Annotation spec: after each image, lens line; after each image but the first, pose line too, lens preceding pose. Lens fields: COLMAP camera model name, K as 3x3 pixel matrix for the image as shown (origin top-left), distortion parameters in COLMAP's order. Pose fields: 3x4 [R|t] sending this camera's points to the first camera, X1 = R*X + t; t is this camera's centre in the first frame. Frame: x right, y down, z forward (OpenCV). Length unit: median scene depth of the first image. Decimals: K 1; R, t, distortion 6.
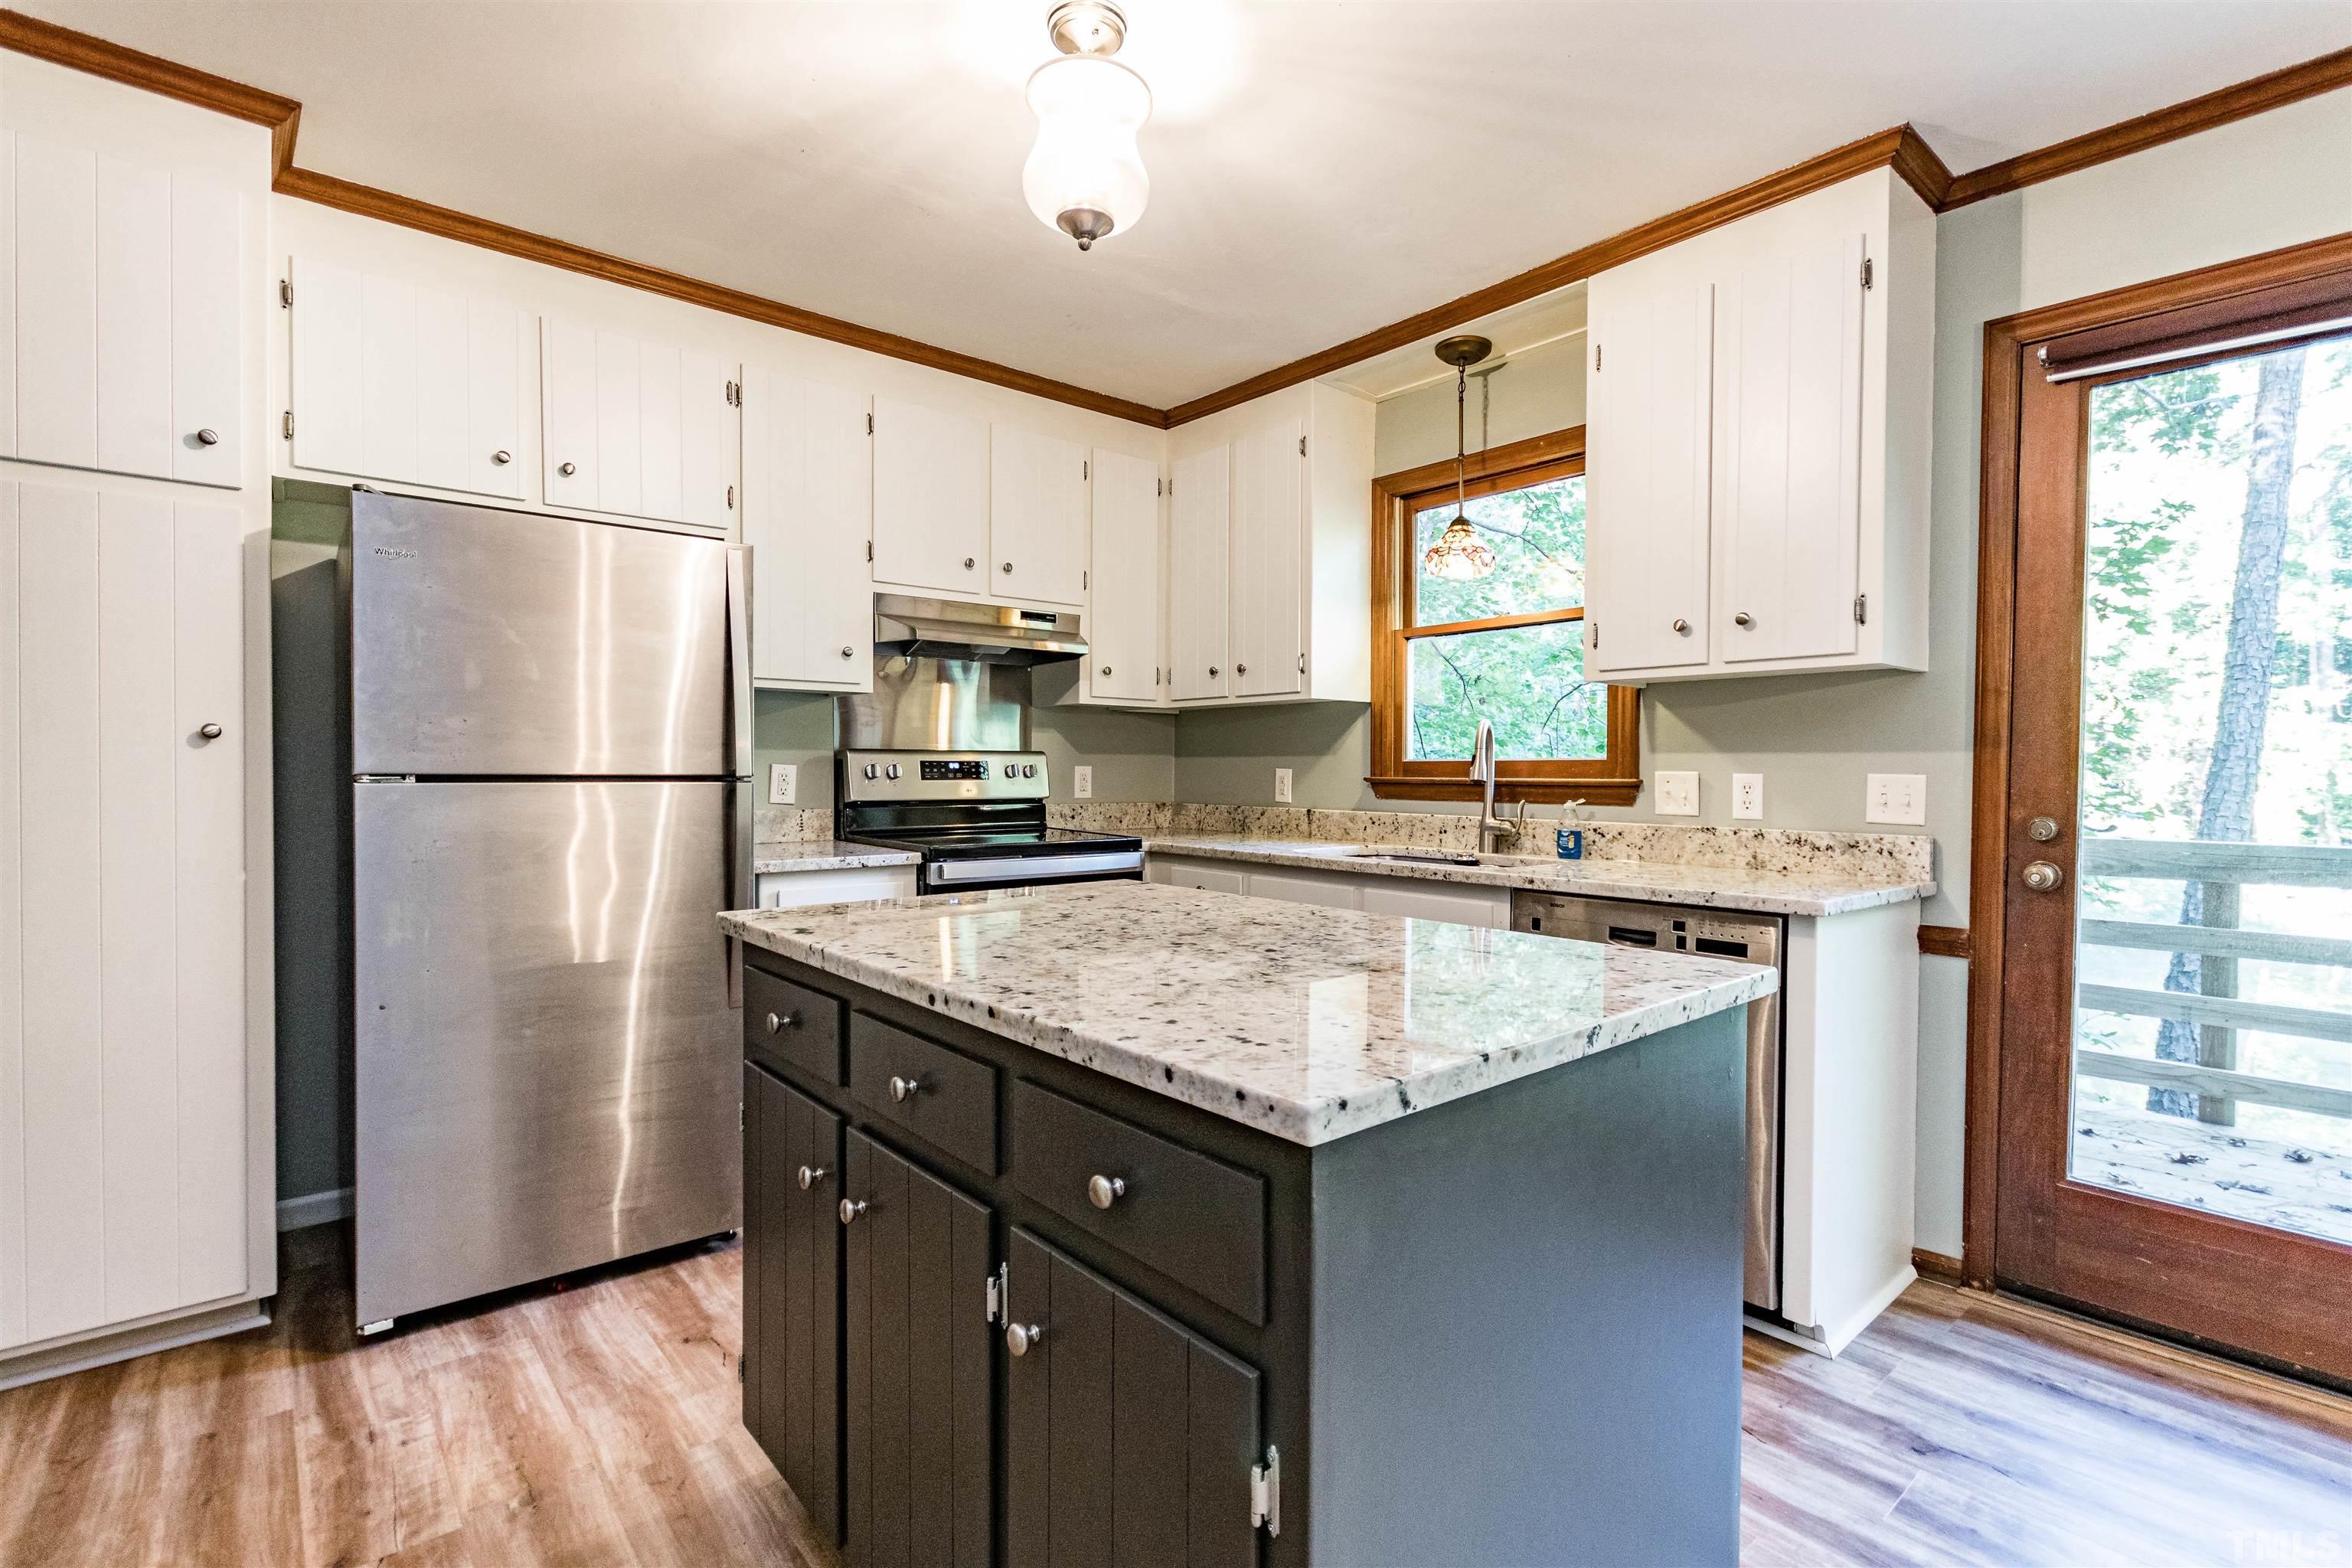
lens RADIAL K [[1087.0, 0, 1174.1], [0, 1087.0, 789.3], [0, 0, 1]] dist [0.002737, 0.000298]
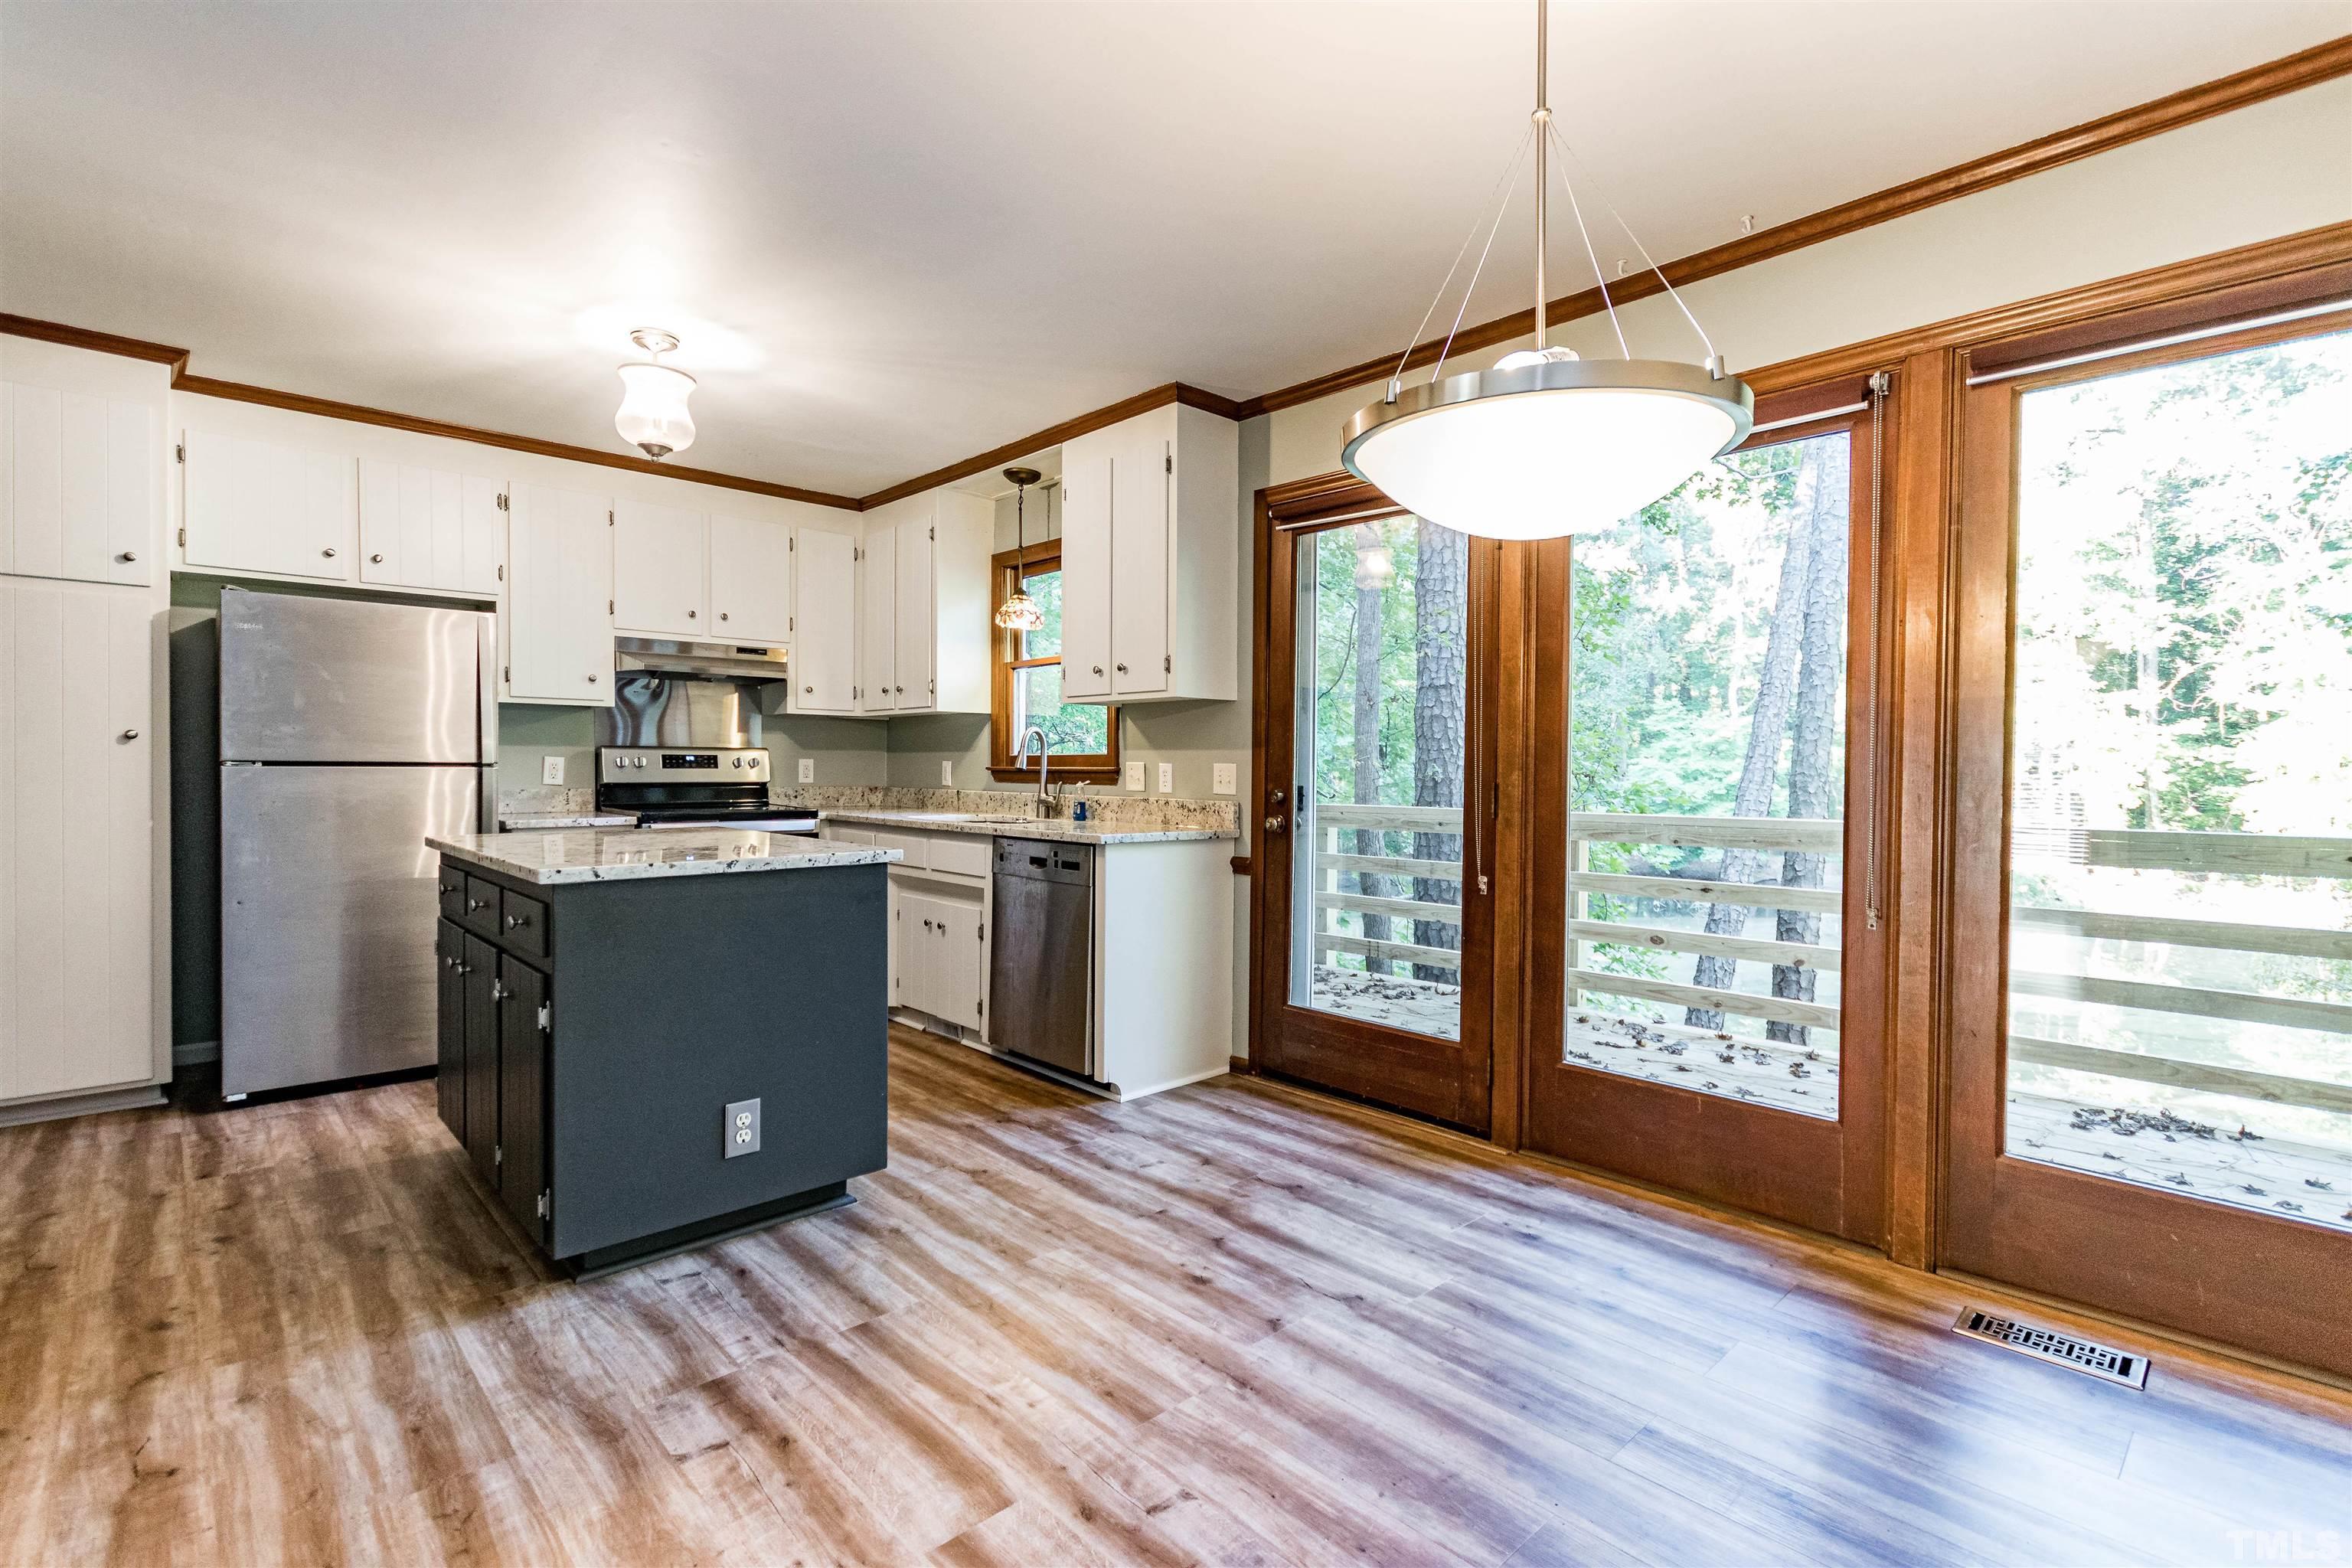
lens RADIAL K [[1087.0, 0, 1178.2], [0, 1087.0, 783.2], [0, 0, 1]] dist [0.002737, 0.000298]
pose [[0.998637, 0.000926, 0.052183, 0.460063], [-0.000782, 0.999996, -0.002784, 0.018044], [-0.052185, 0.002740, 0.998634, -0.547460]]
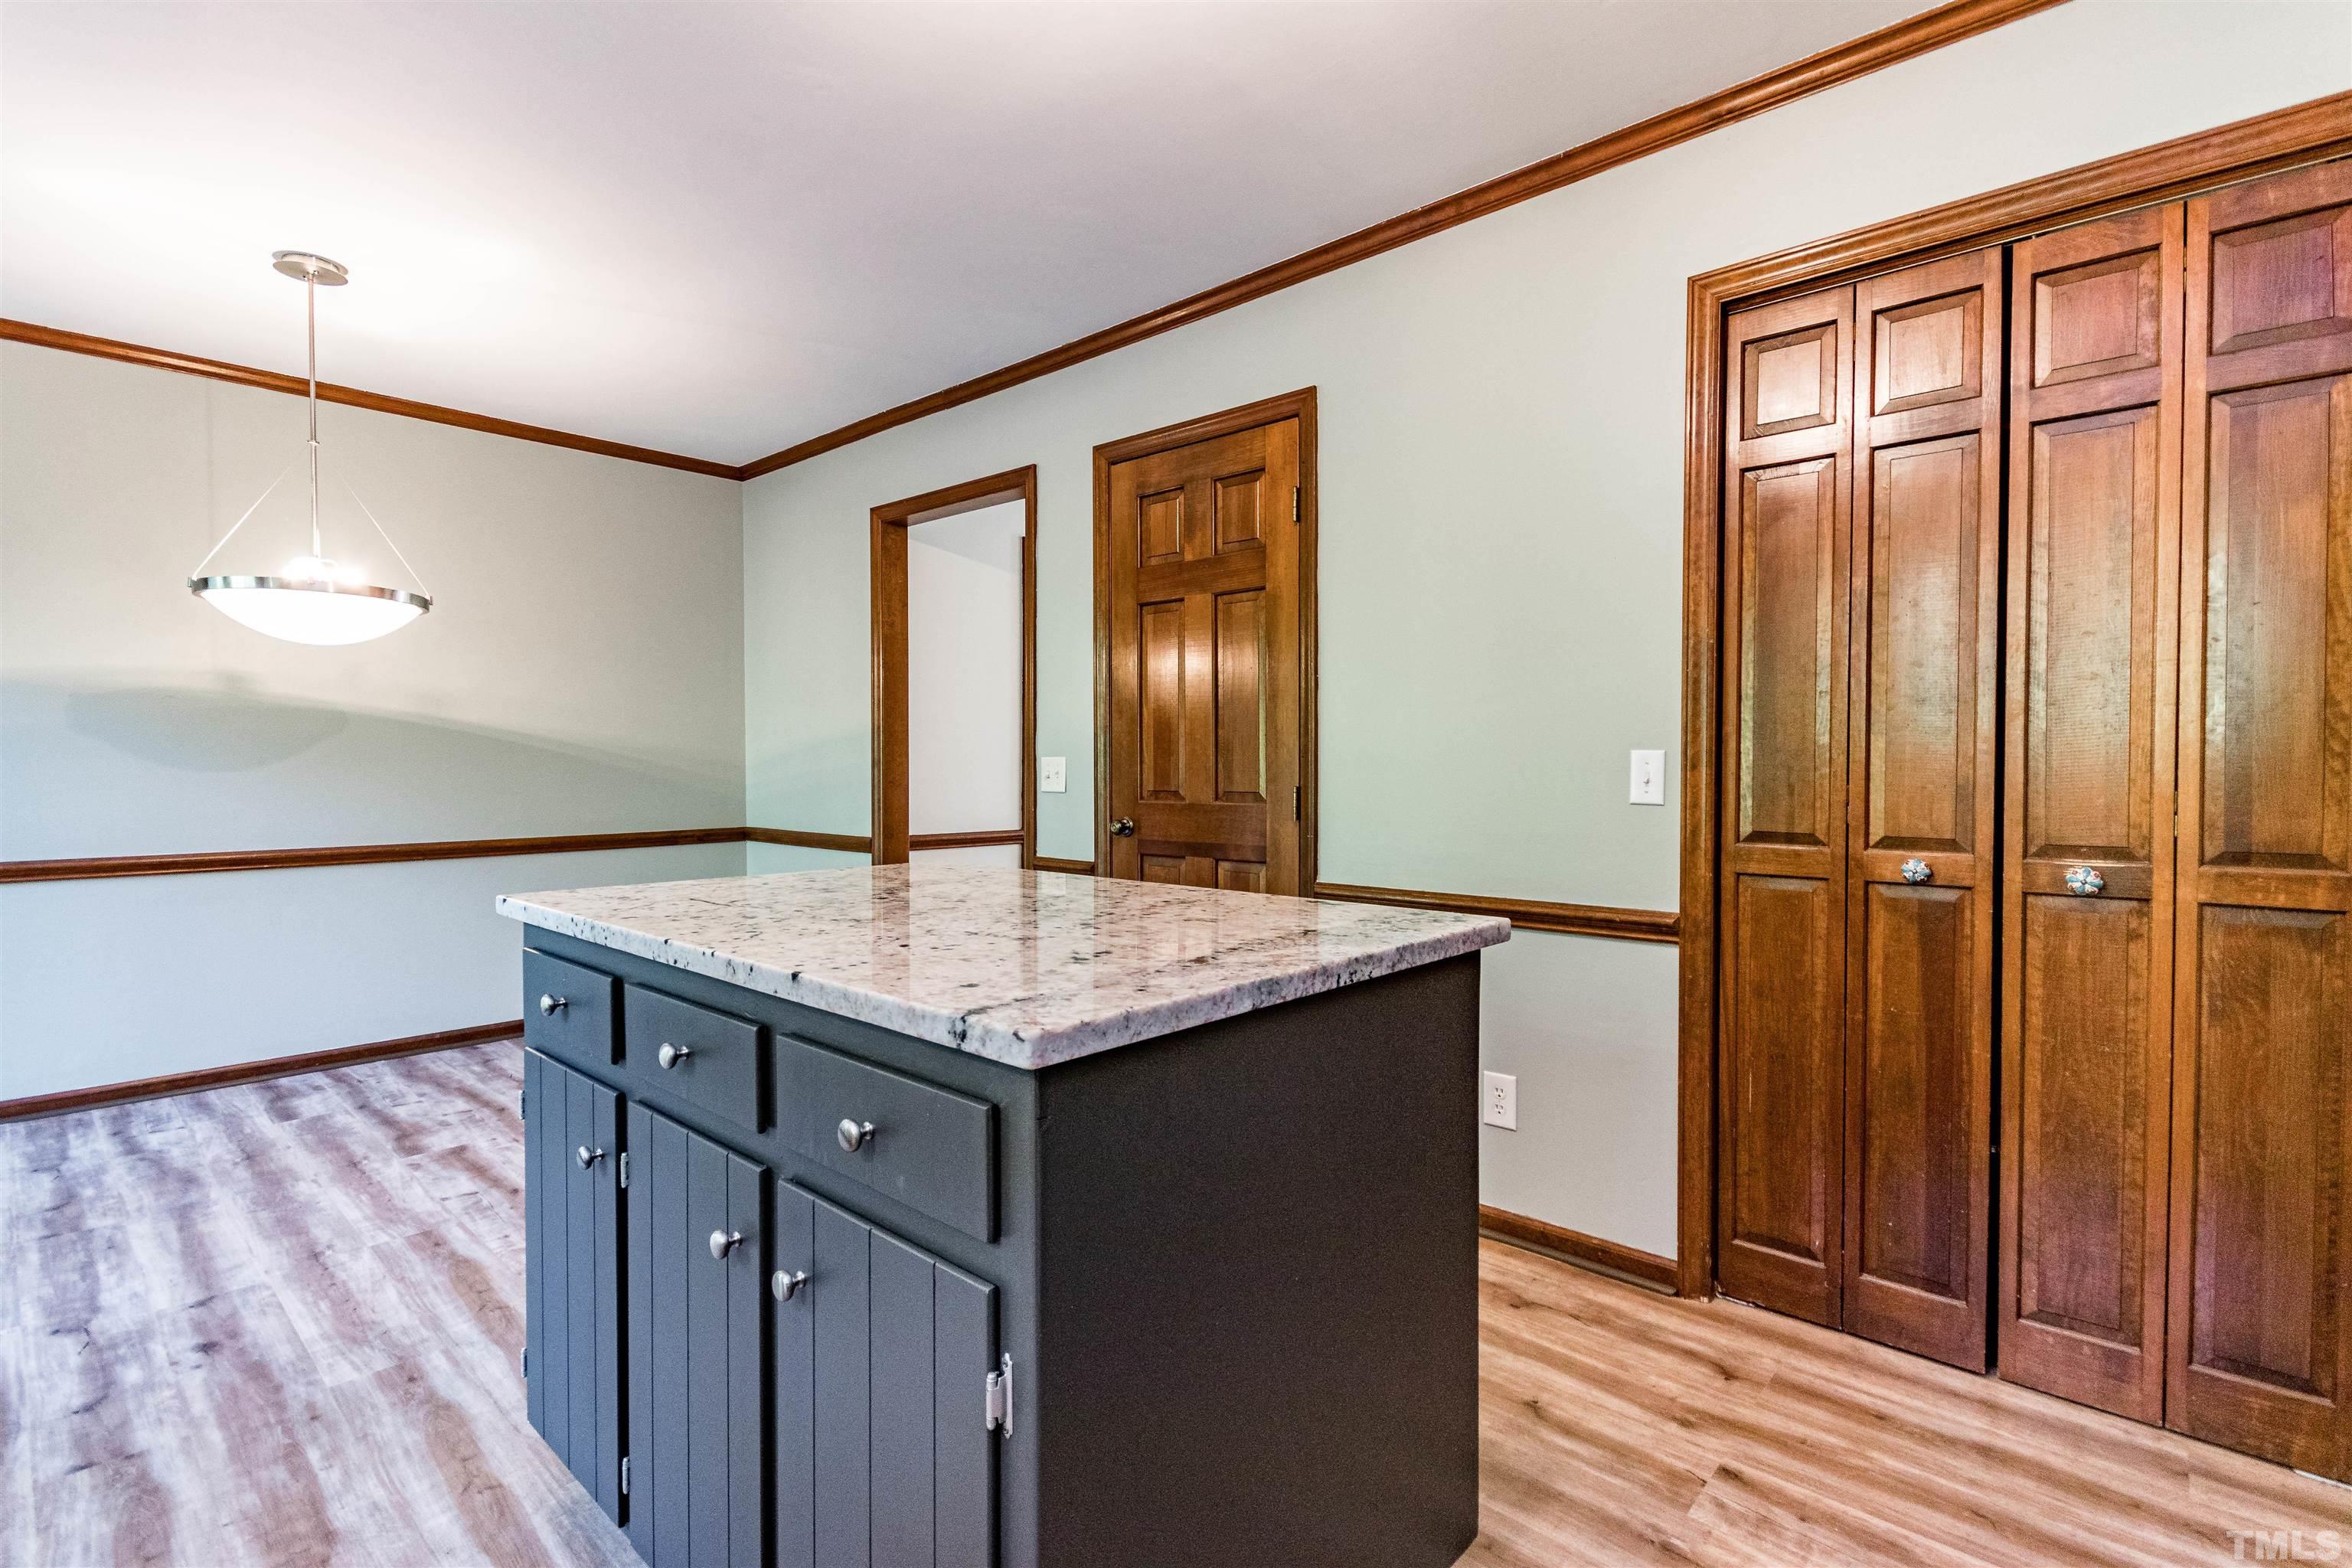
lens RADIAL K [[1087.0, 0, 1166.4], [0, 1087.0, 781.0], [0, 0, 1]] dist [0.002737, 0.000298]
pose [[-0.992305, -0.002941, -0.123779, -0.034420], [-0.007437, 0.999329, 0.035876, -0.011560], [0.123590, 0.036521, -0.991661, 1.111216]]
